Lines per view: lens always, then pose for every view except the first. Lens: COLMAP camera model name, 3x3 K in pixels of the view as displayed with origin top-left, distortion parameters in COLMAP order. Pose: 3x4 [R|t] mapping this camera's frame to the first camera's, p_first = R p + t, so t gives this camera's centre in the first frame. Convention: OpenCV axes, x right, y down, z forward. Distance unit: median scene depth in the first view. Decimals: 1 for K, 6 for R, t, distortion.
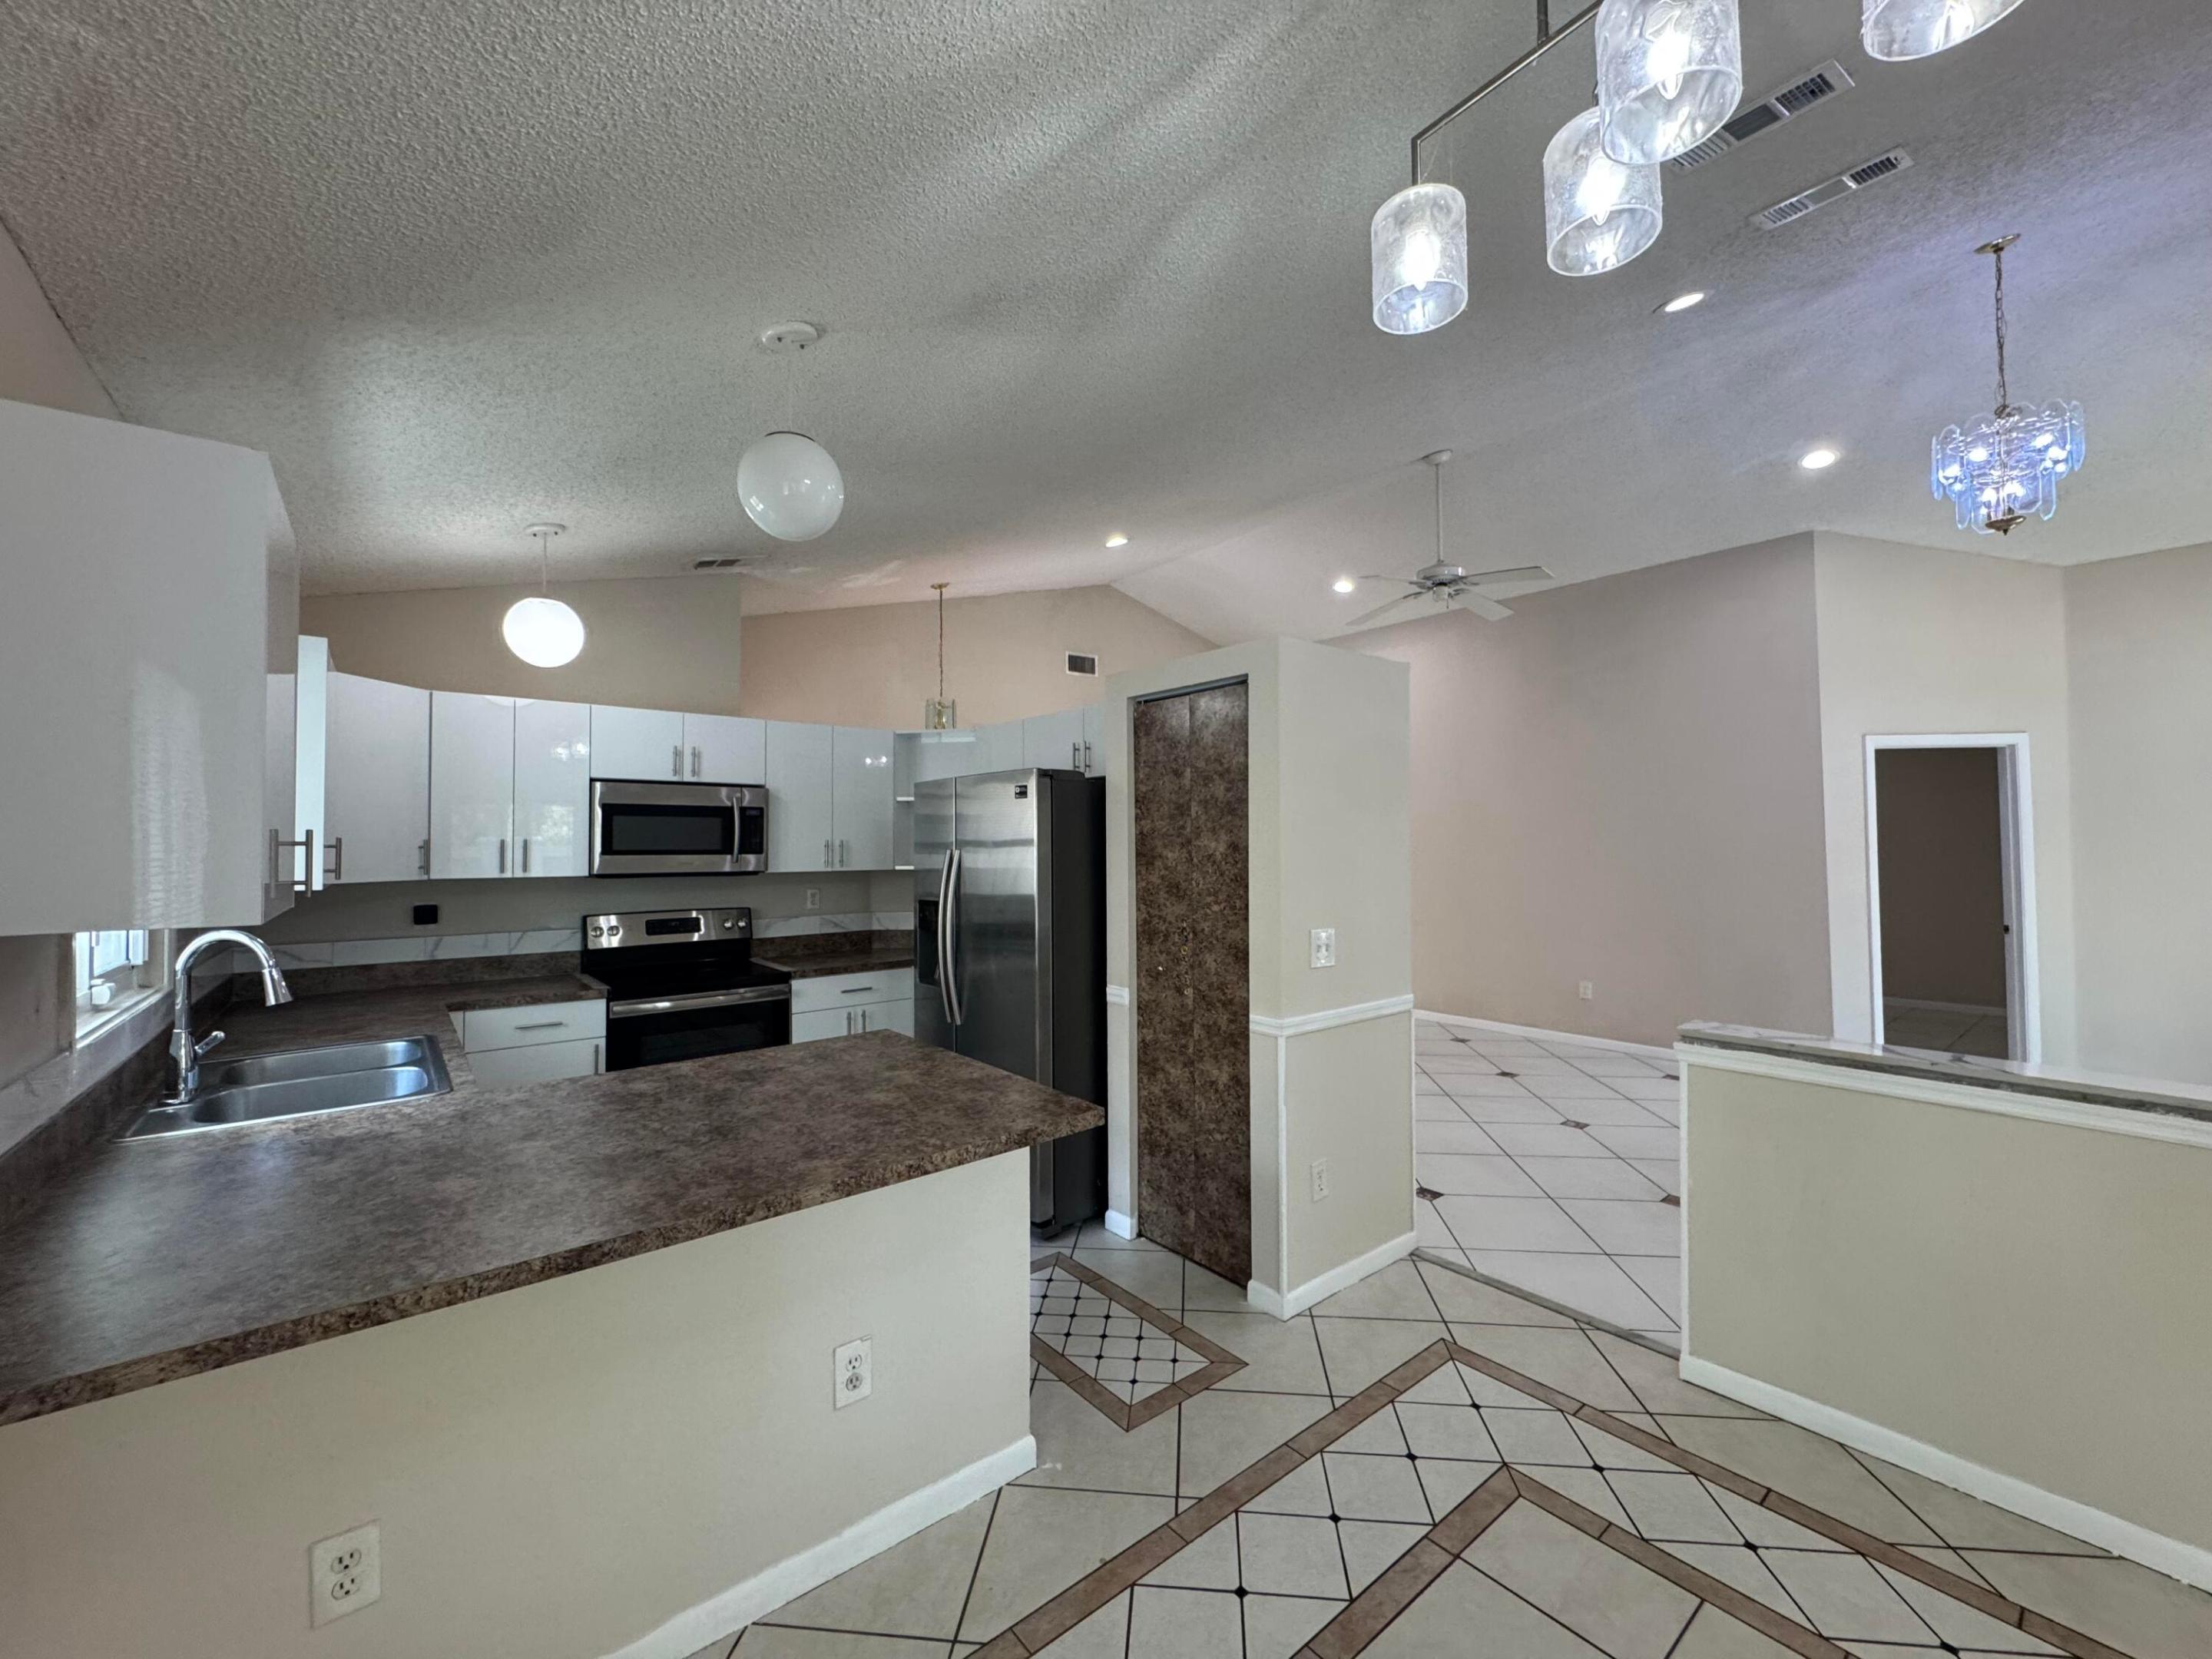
lens RADIAL K [[883.9, 0, 1104.0], [0, 883.9, 828.9], [0, 0, 1]] dist [-0.002614, 0.000102]
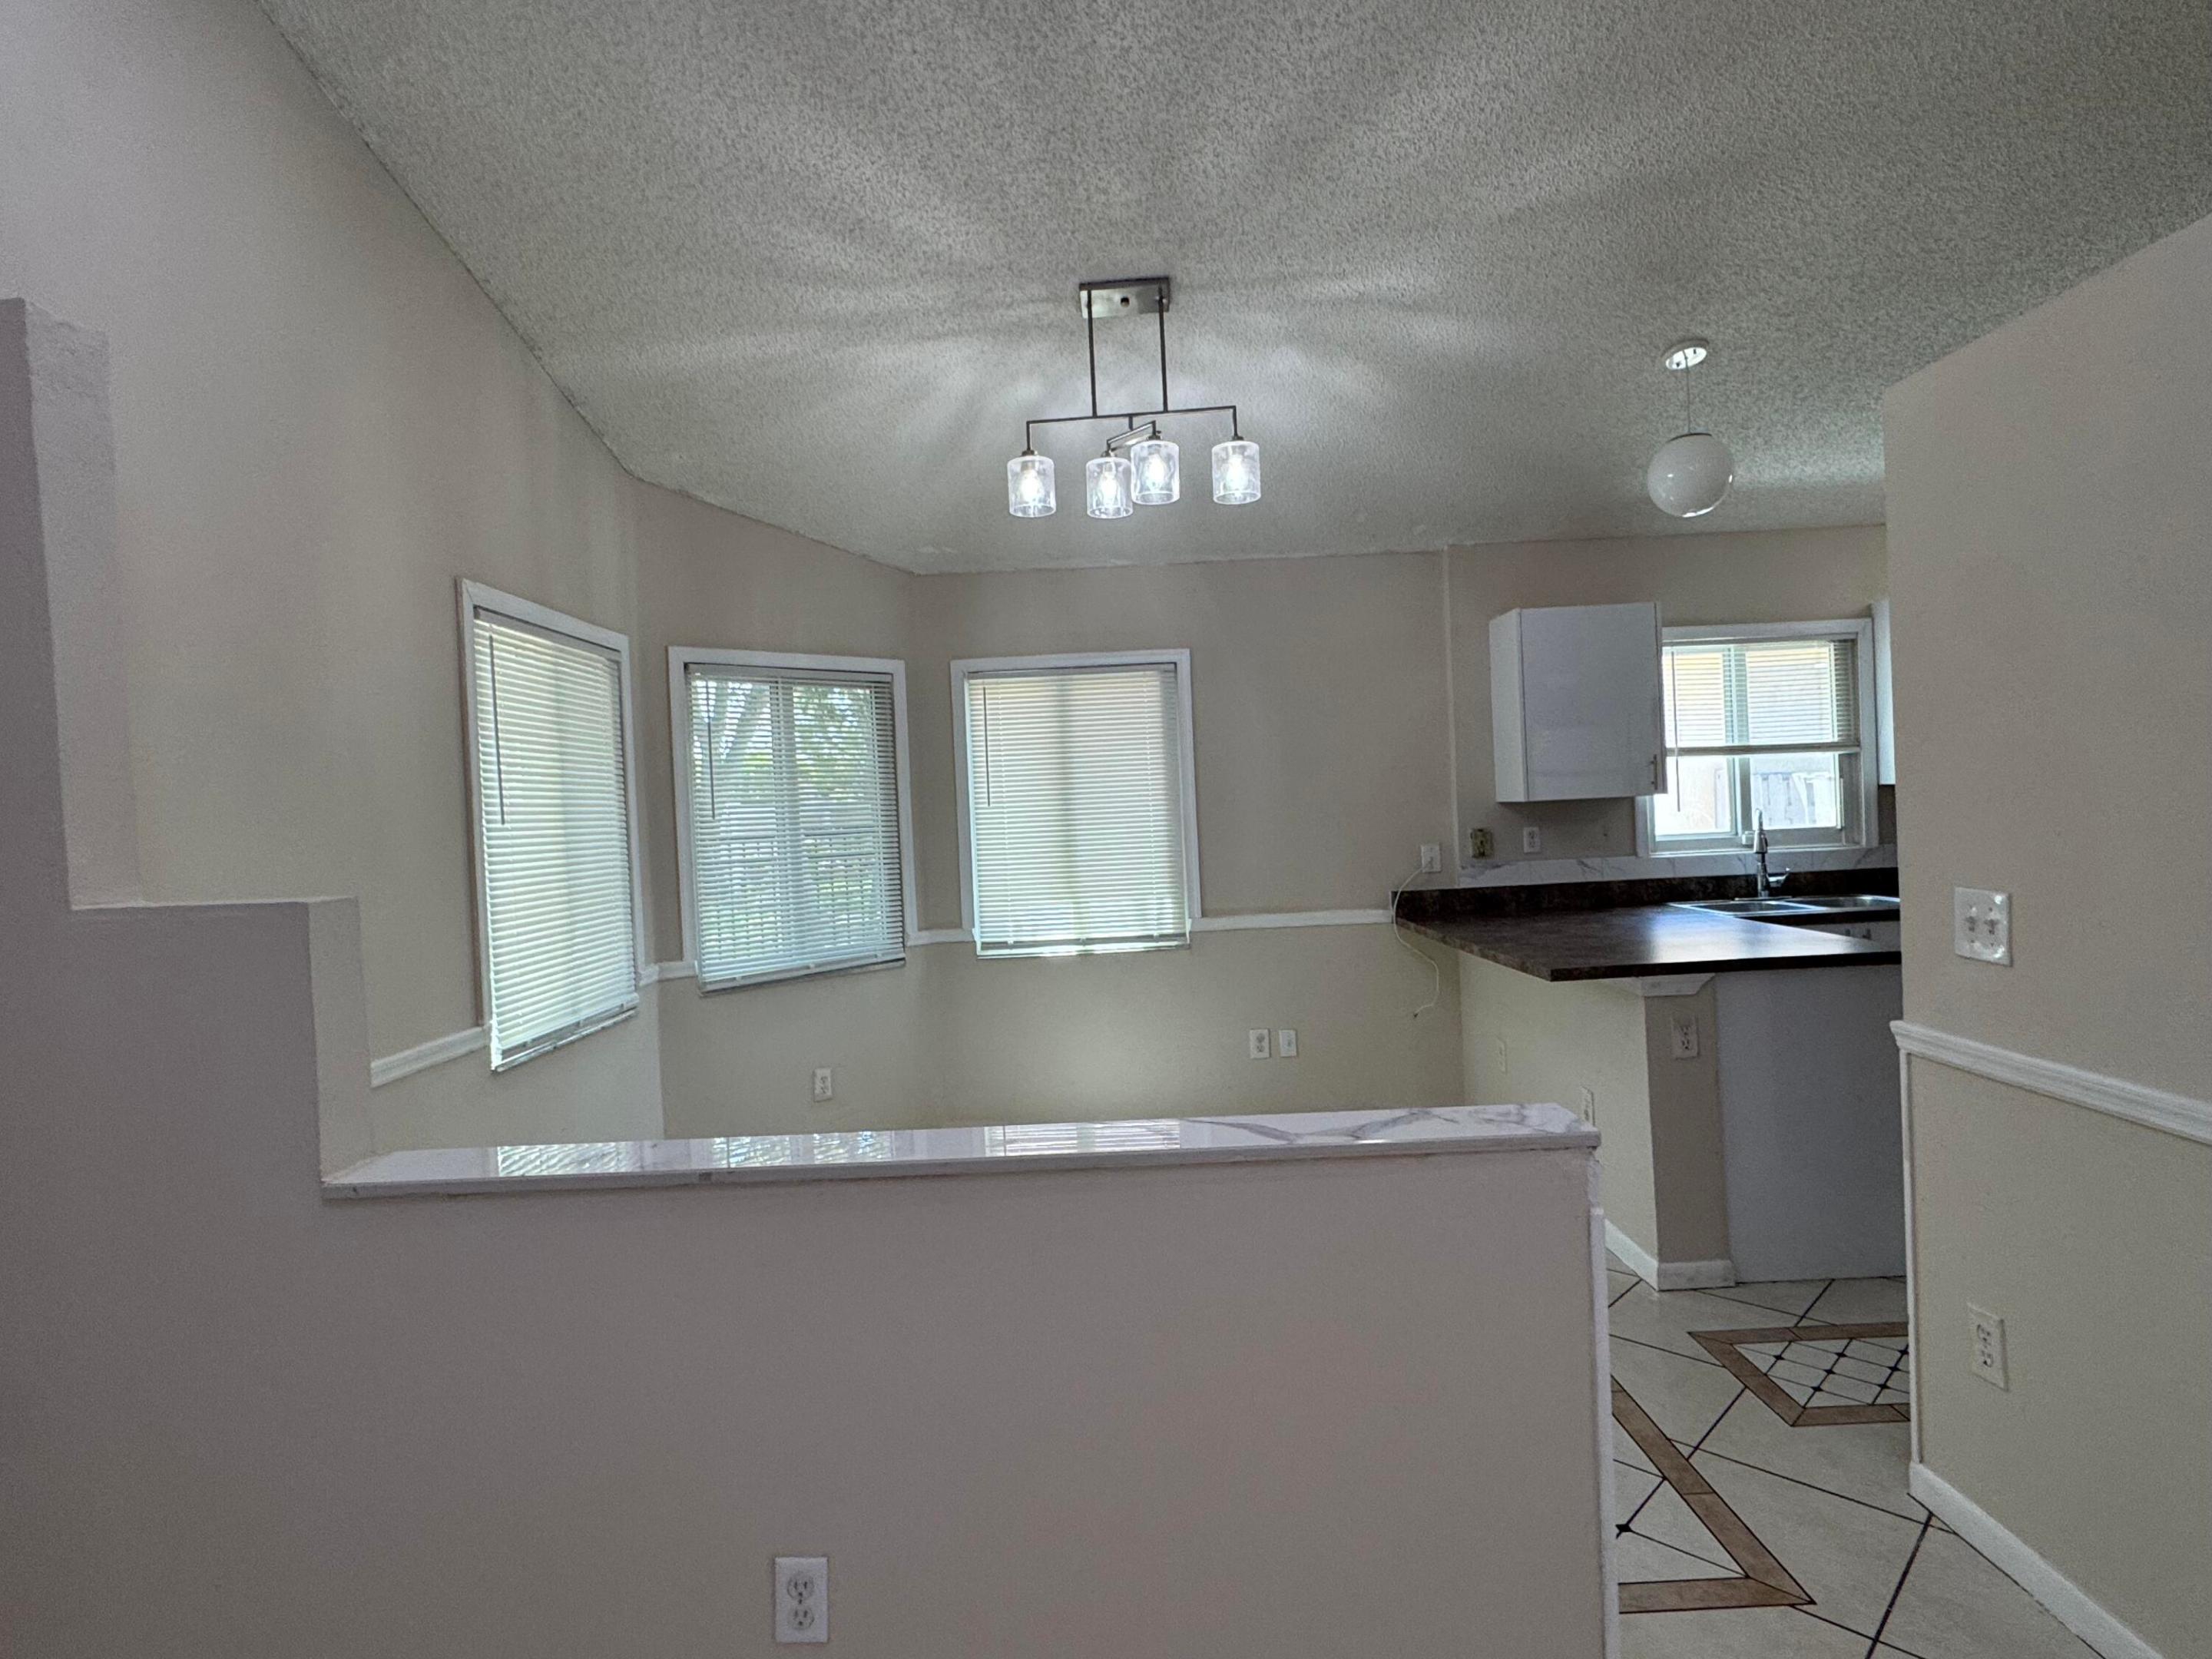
lens RADIAL K [[1163.7, 0, 1101.4], [0, 1163.7, 821.4], [0, 0, 1]] dist [-0.002753, 0.000394]
pose [[-0.631712, 0.044336, -0.773934, 0.978035], [0.063814, 0.997949, 0.005082, 0.030280], [0.772572, -0.046177, -0.633245, 0.904498]]
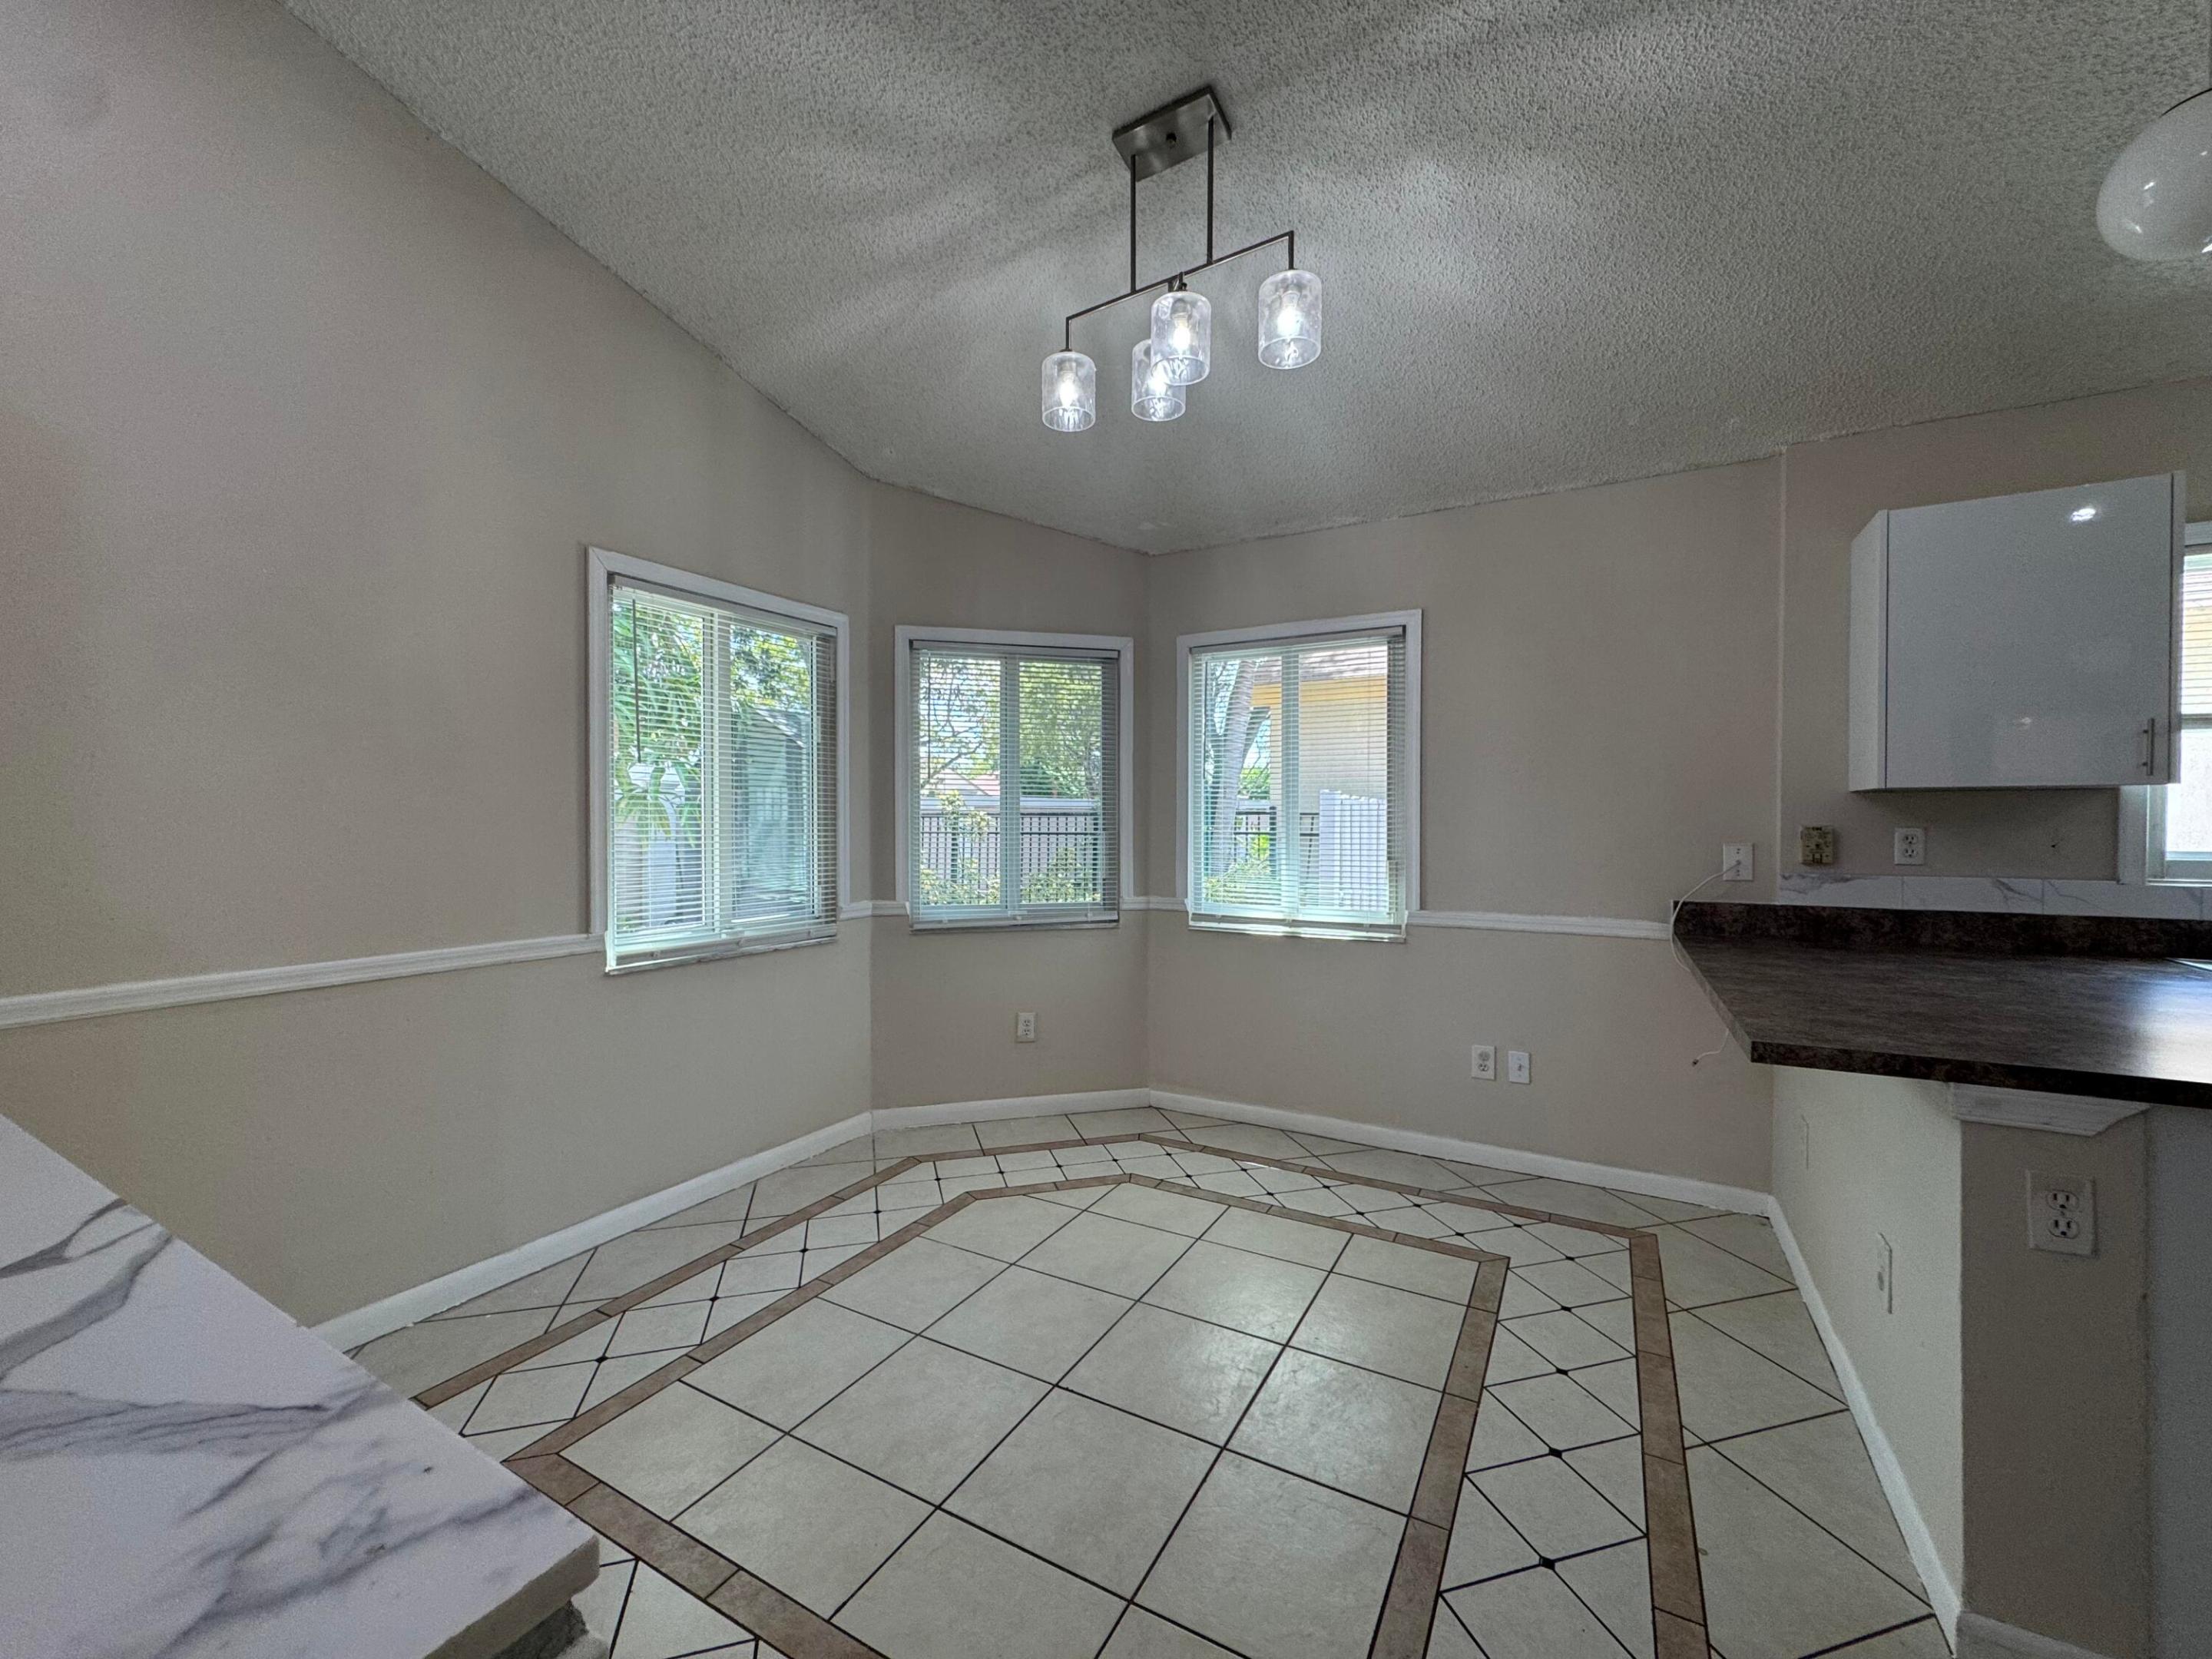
lens RADIAL K [[883.9, 0, 1104.0], [0, 883.9, 828.9], [0, 0, 1]] dist [-0.002614, 0.000102]
pose [[-0.931147, 0.008991, -0.364532, 0.456332], [0.010578, 0.999941, -0.002357, 0.074398], [0.364489, -0.006050, -0.931188, 0.865484]]
